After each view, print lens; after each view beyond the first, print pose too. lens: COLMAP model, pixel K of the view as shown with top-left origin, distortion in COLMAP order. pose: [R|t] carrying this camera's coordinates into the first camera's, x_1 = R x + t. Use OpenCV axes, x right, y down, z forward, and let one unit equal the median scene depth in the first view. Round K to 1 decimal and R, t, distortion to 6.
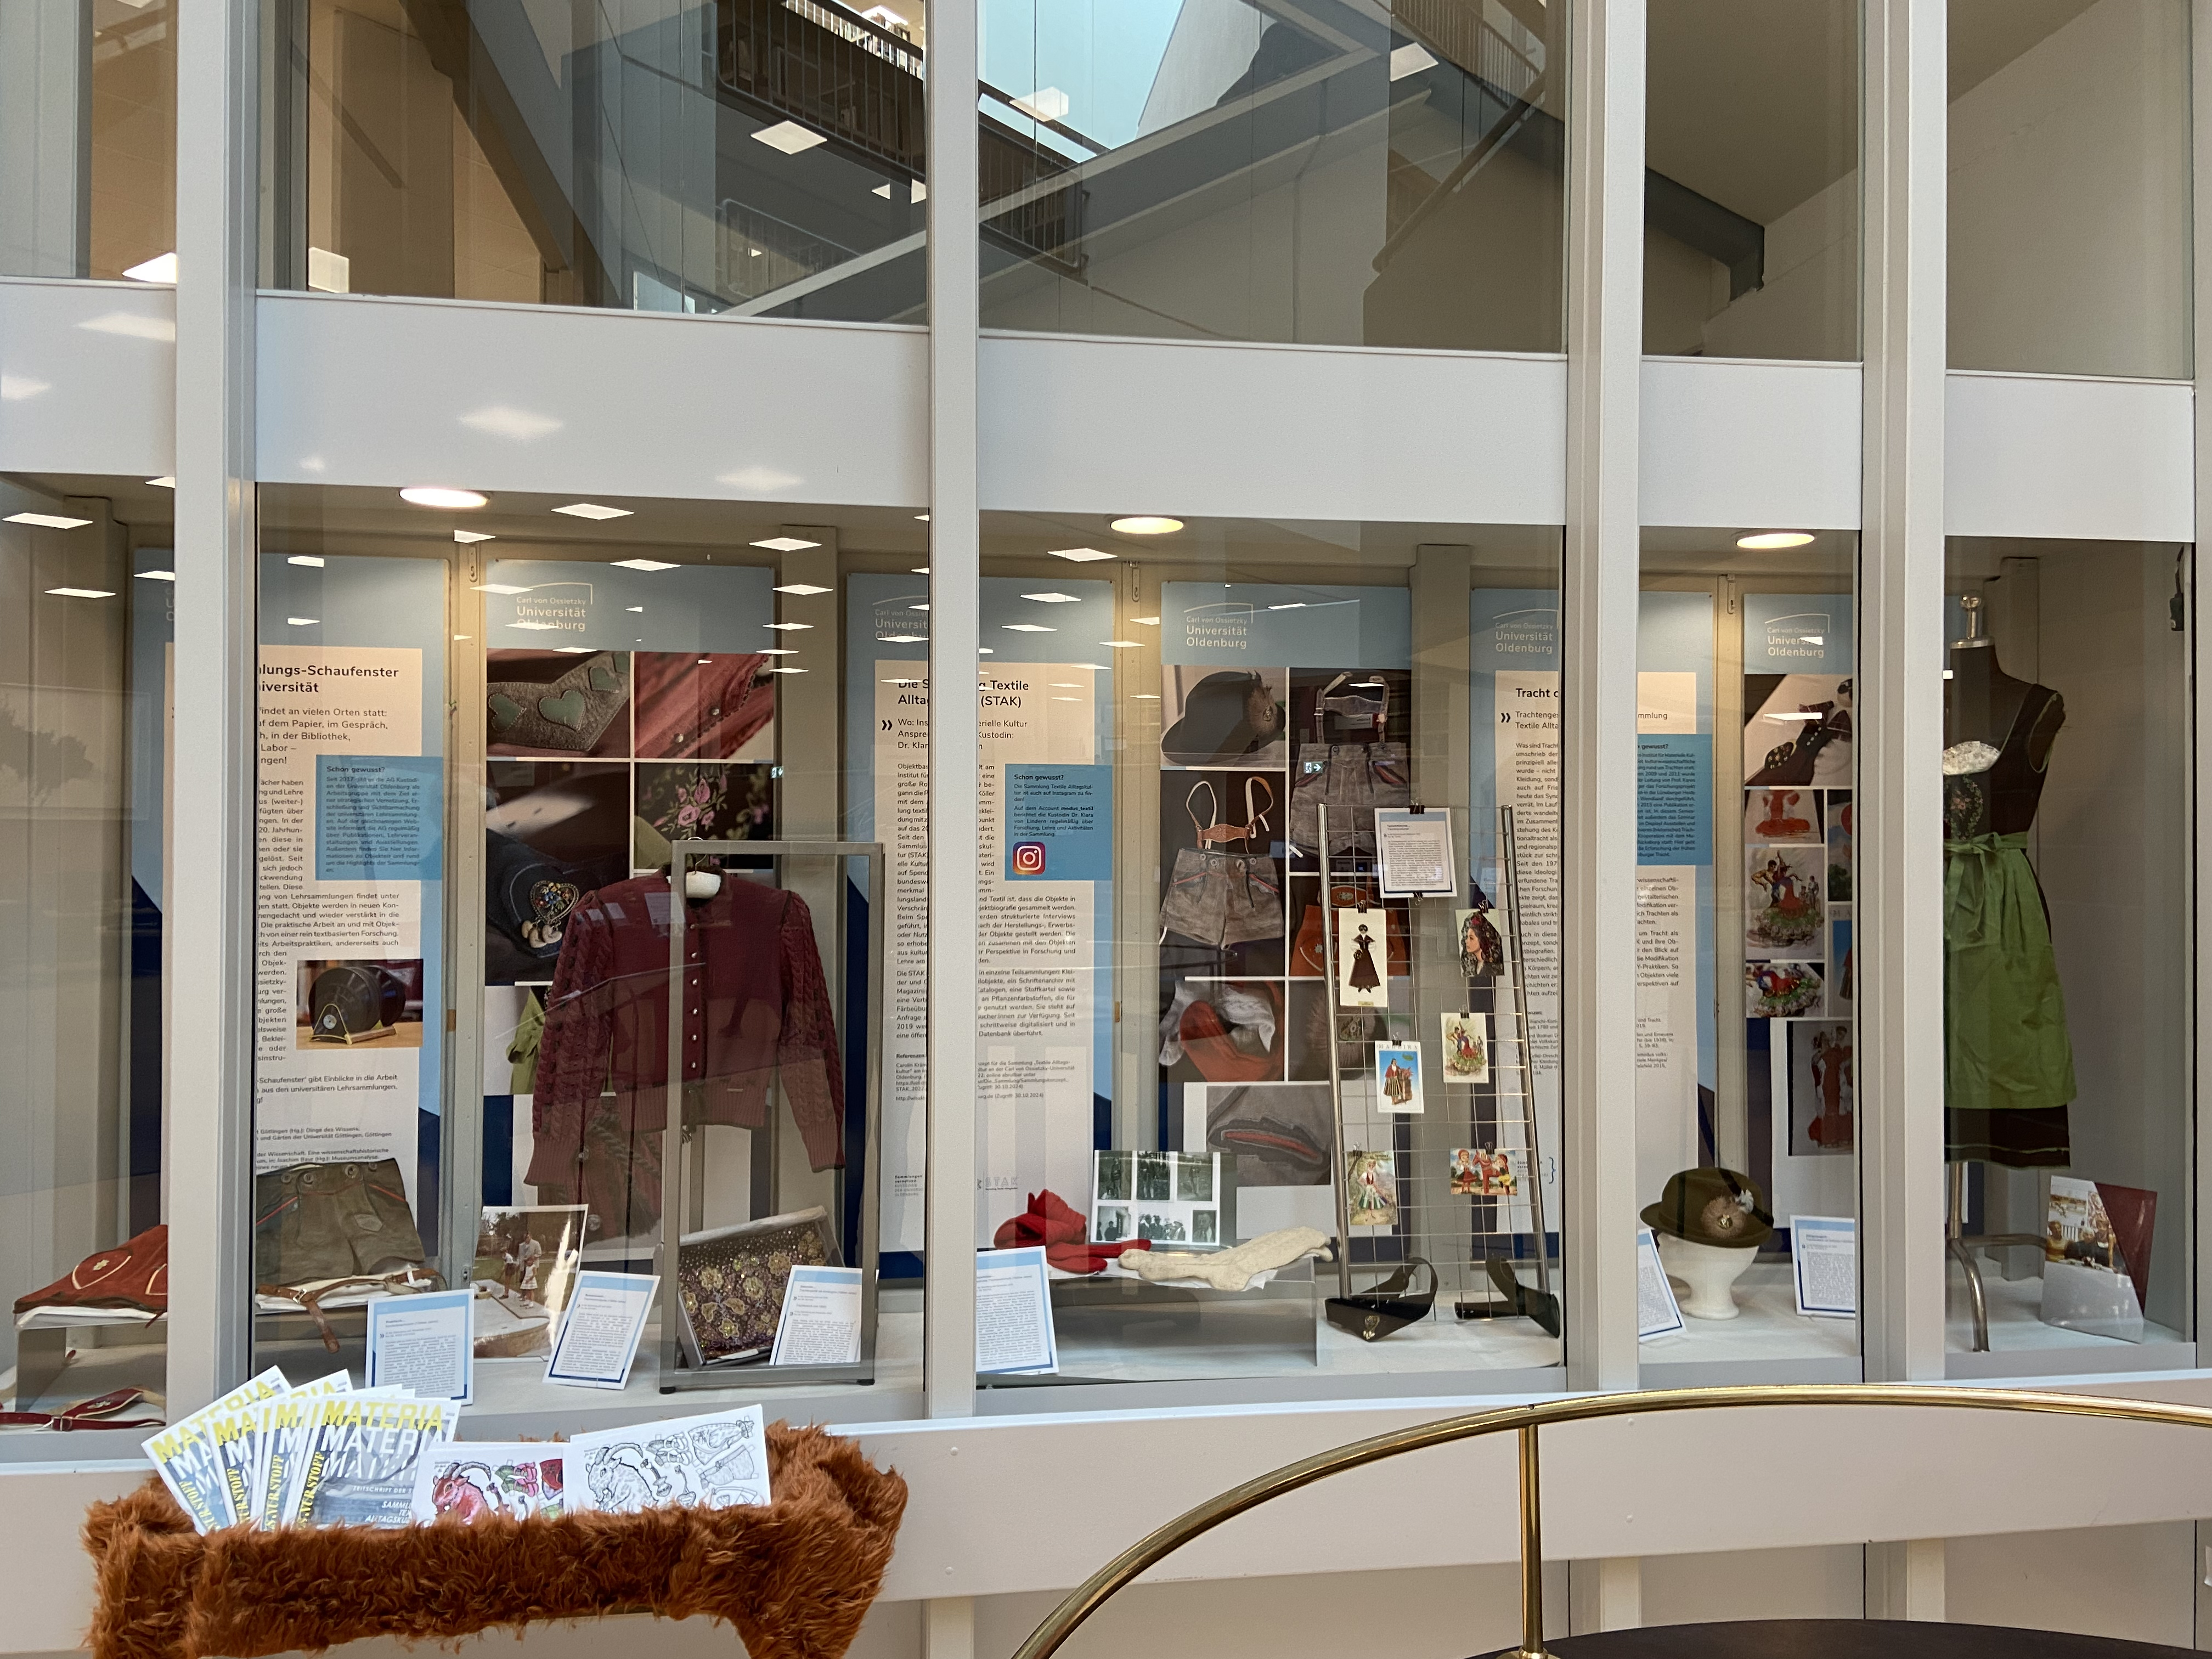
lens RADIAL K [[1635.1, 0, 1106.0], [0, 1635.1, 829.5], [0, 0, 1]] dist [0.105226, -0.138811]
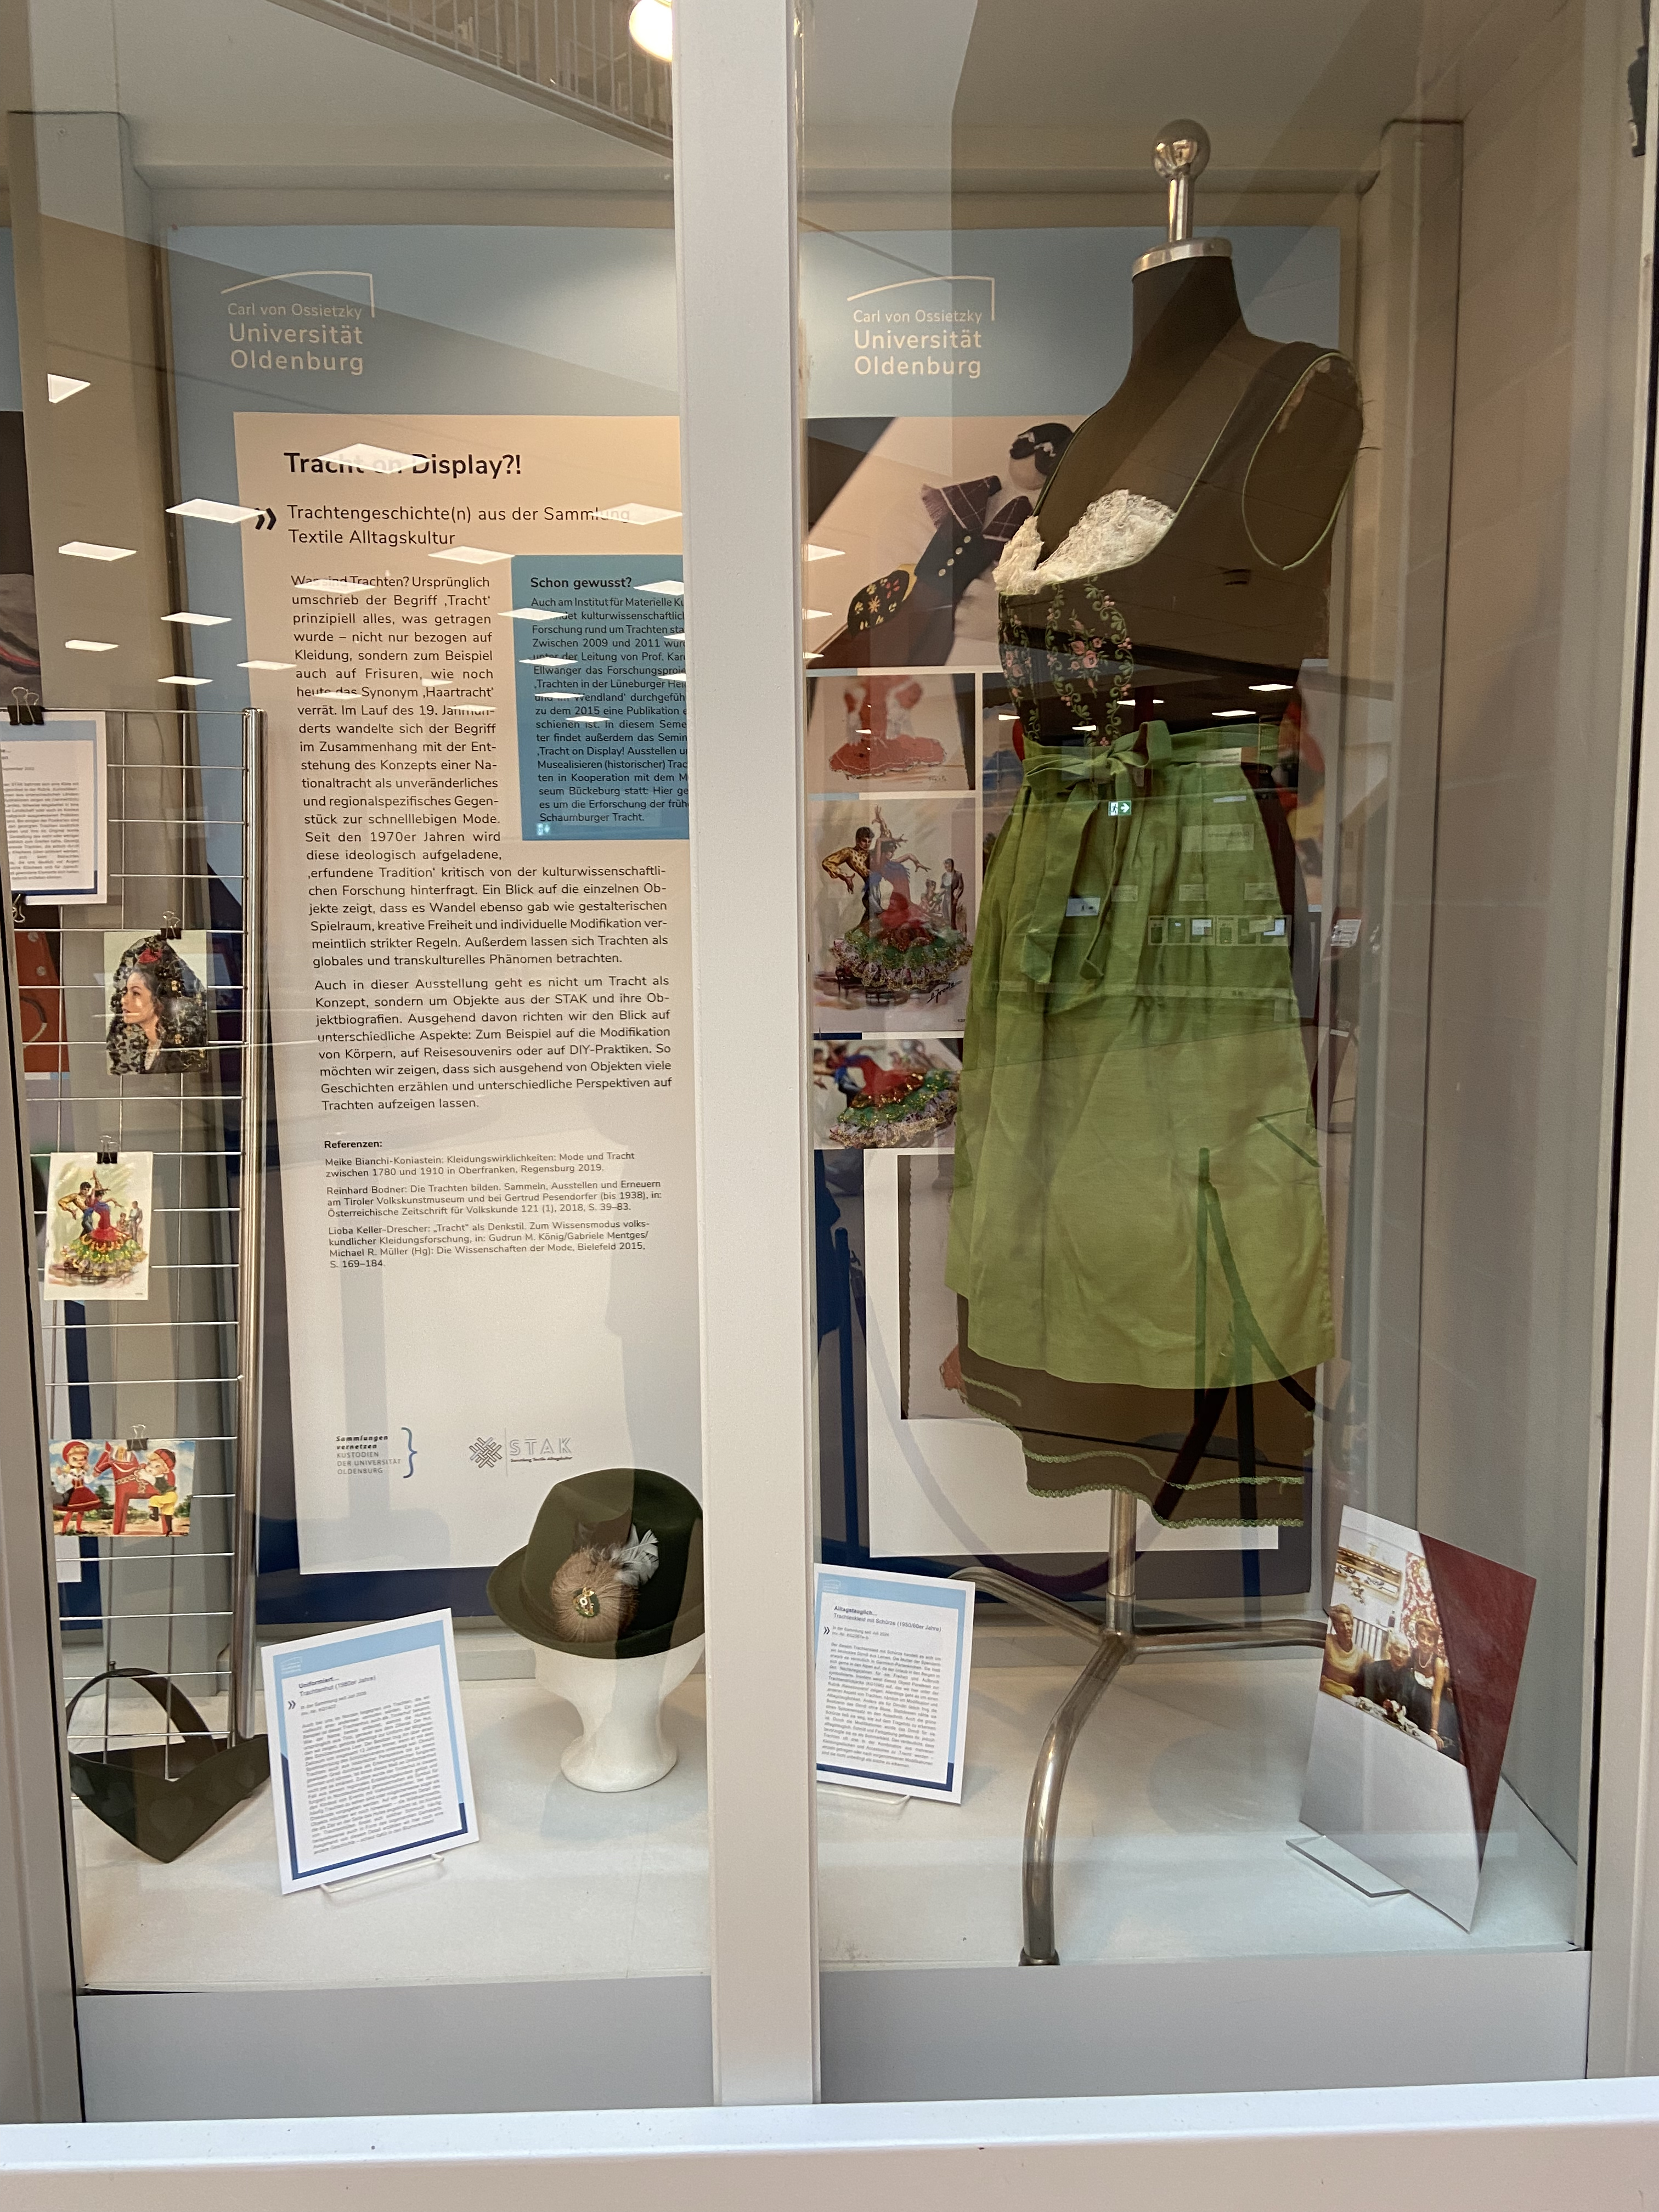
lens RADIAL K [[1623.3, 0, 876.1], [0, 1623.3, 1101.0], [0, 0, 1]] dist [0.125389, -0.135545]
pose [[0.994812, -0.001374, -0.101726, 0.480483], [0.013767, 0.992530, 0.121221, 0.042489], [0.100799, -0.121992, 0.987399, 0.553355]]
